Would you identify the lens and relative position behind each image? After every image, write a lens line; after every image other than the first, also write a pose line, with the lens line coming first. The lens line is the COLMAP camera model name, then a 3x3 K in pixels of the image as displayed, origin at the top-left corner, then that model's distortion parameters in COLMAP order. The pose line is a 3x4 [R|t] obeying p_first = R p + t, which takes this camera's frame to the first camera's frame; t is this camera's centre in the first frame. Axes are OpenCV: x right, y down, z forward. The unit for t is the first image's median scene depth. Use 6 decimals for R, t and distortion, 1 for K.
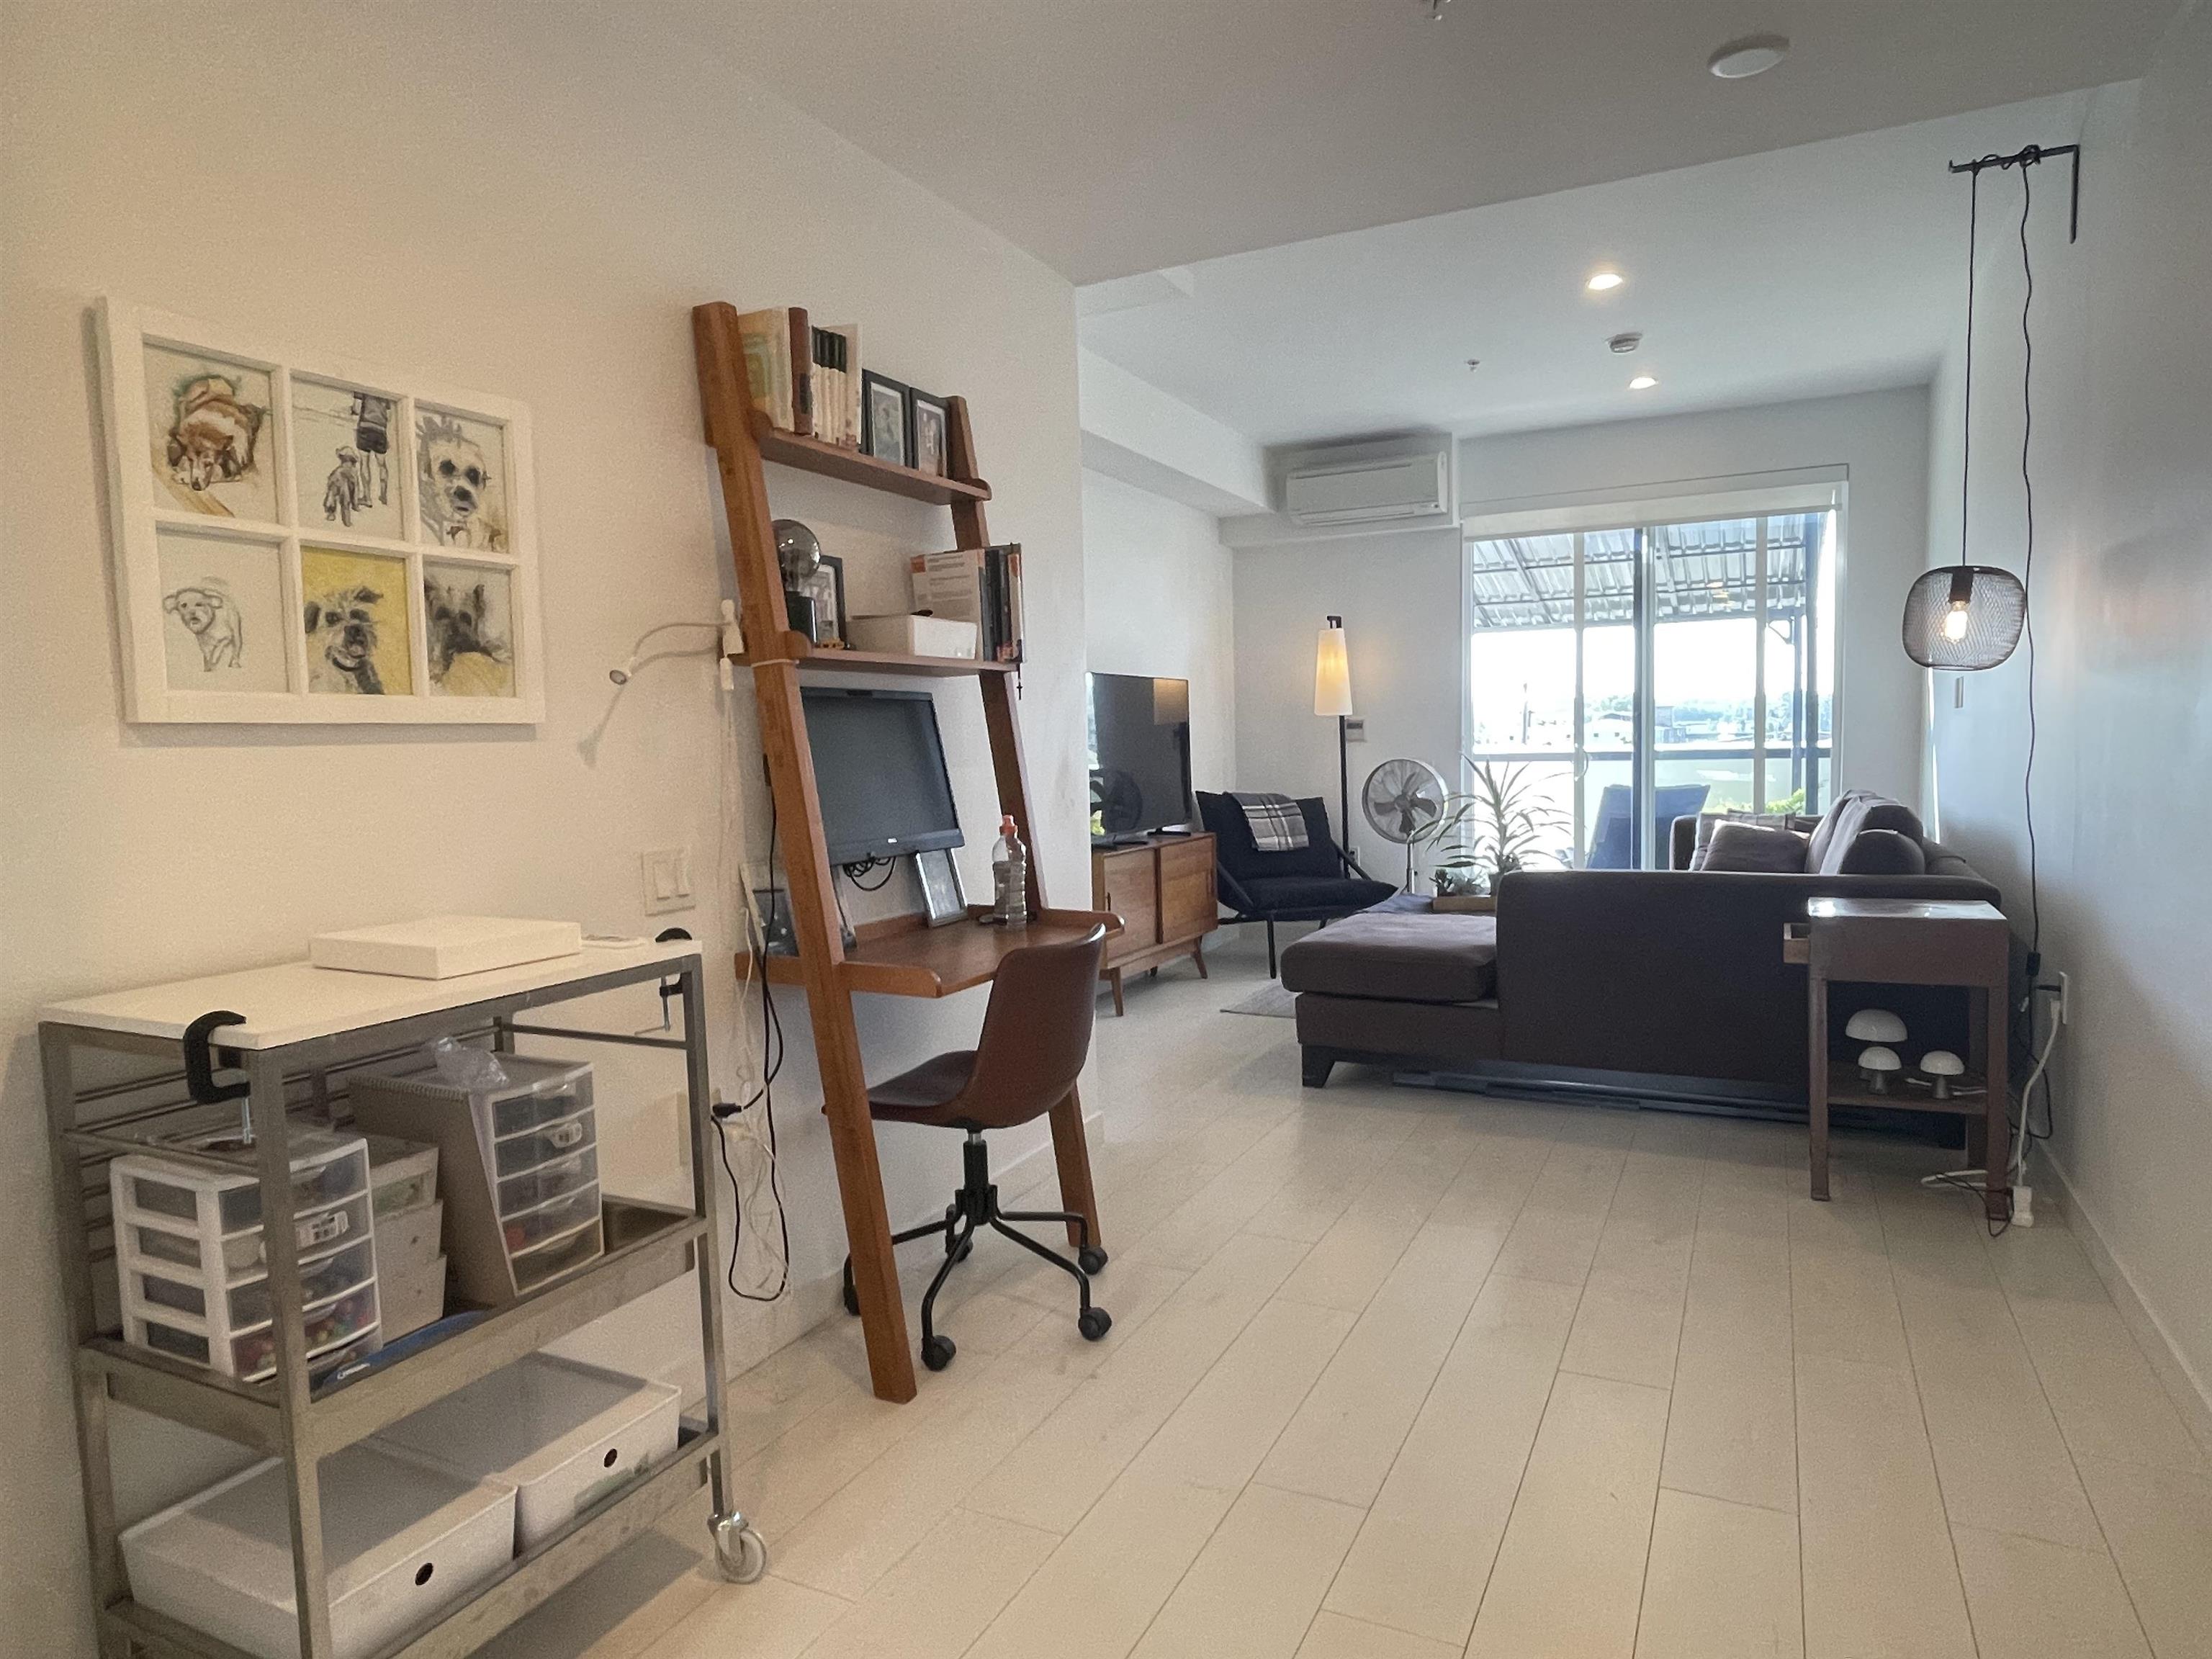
lens RADIAL K [[1326.8, 0, 1108.9], [0, 1326.8, 852.5], [0, 0, 1]] dist [-0.002084, -0.002370]
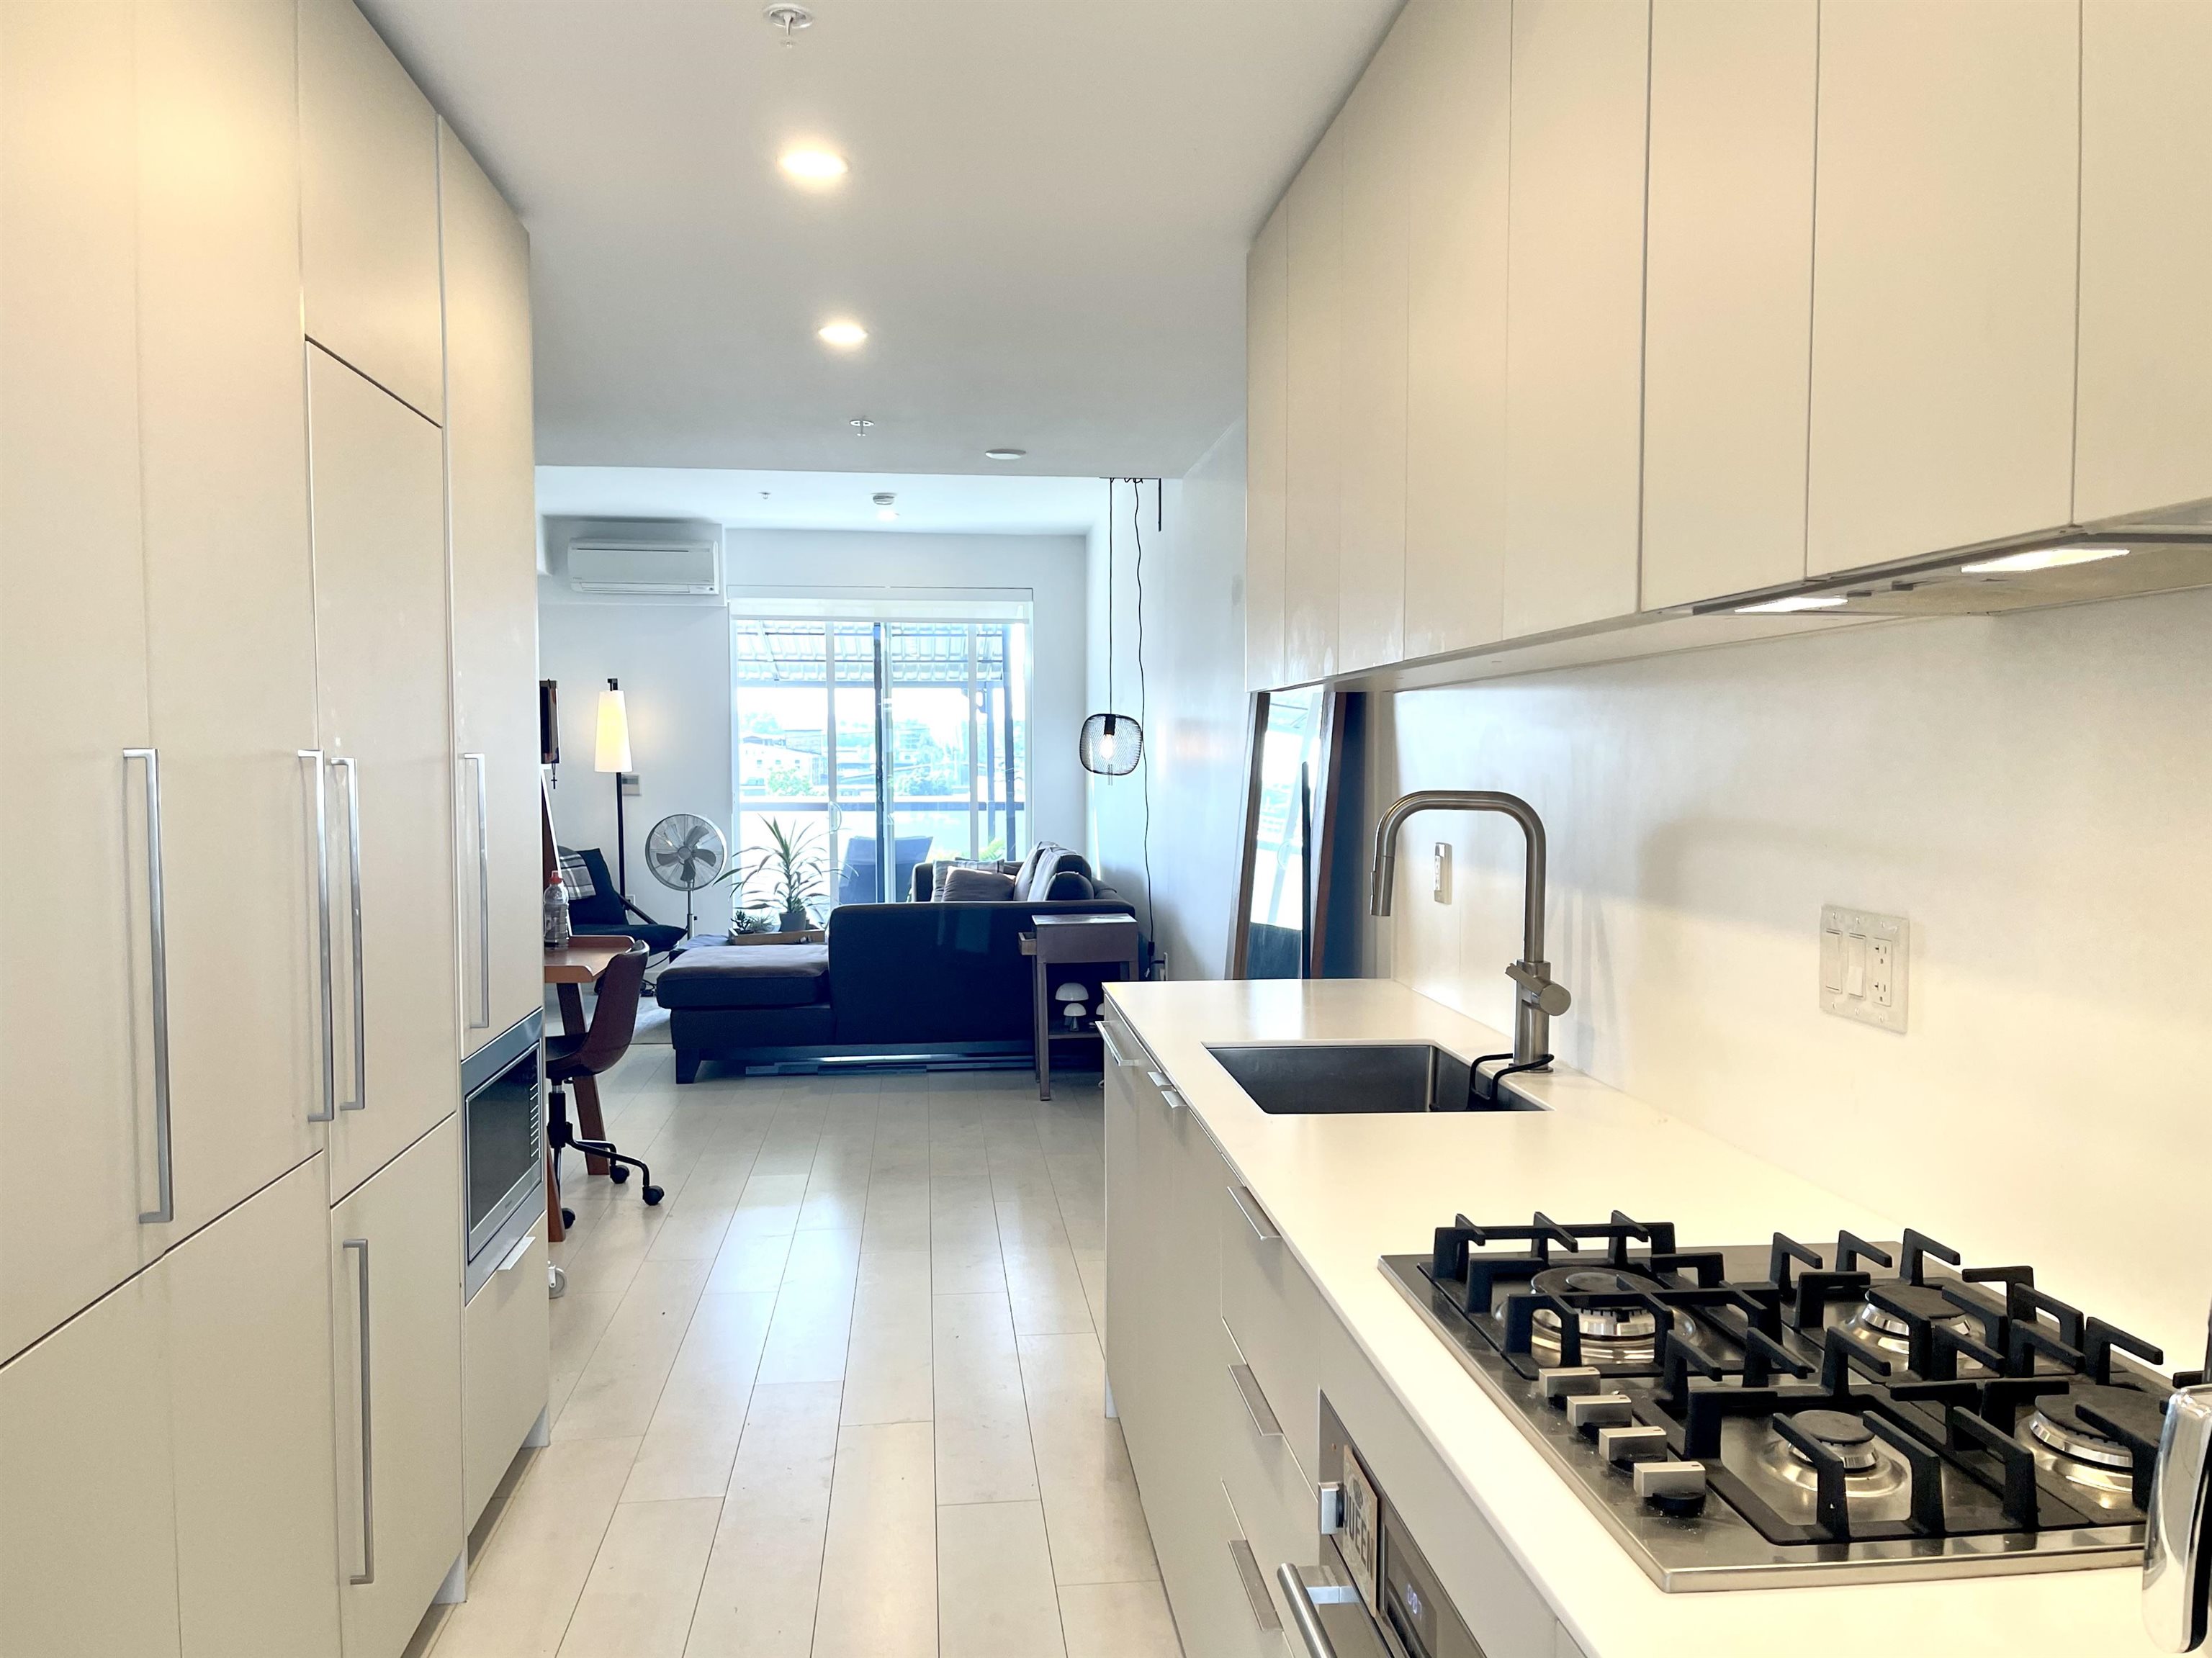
lens RADIAL K [[1626.6, 0, 1106.0], [0, 1626.6, 829.0], [0, 0, 1]] dist [-0.000145, 0.000024]
pose [[0.843116, 0.000380, 0.537732, -0.249272], [0.025323, 0.998862, -0.040410, 0.006537], [-0.537135, 0.047687, 0.842147, -0.386595]]
